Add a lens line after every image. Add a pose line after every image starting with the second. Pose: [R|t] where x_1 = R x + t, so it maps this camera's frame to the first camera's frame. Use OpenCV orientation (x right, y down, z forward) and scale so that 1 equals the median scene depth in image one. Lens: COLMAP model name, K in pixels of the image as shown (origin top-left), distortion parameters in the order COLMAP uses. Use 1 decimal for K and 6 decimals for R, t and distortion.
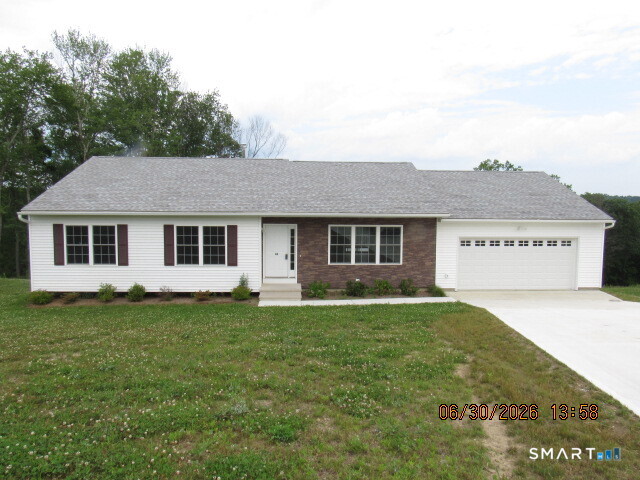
lens RADIAL K [[457.1, 0, 356.2], [0, 457.1, 235.9], [0, 0, 1]] dist [-0.029758, 0.014315]
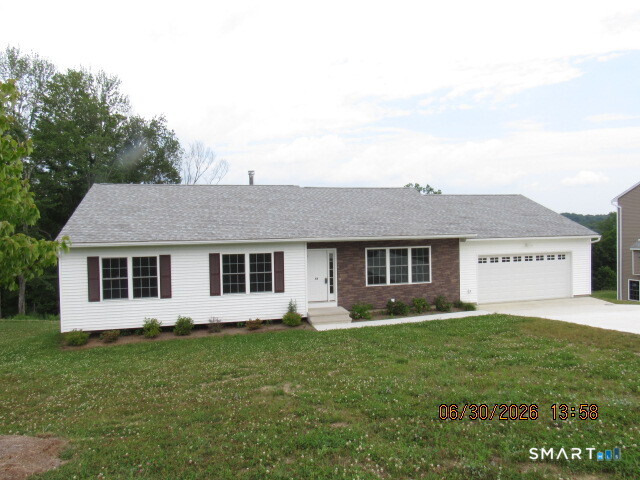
lens RADIAL K [[457.1, 0, 349.7], [0, 457.1, 231.5], [0, 0, 1]] dist [-0.029758, 0.014315]
pose [[0.979673, -0.028227, 0.198606, -0.295128], [0.040601, 0.997461, -0.058510, -0.002343], [-0.196450, 0.065385, 0.978331, -0.014734]]
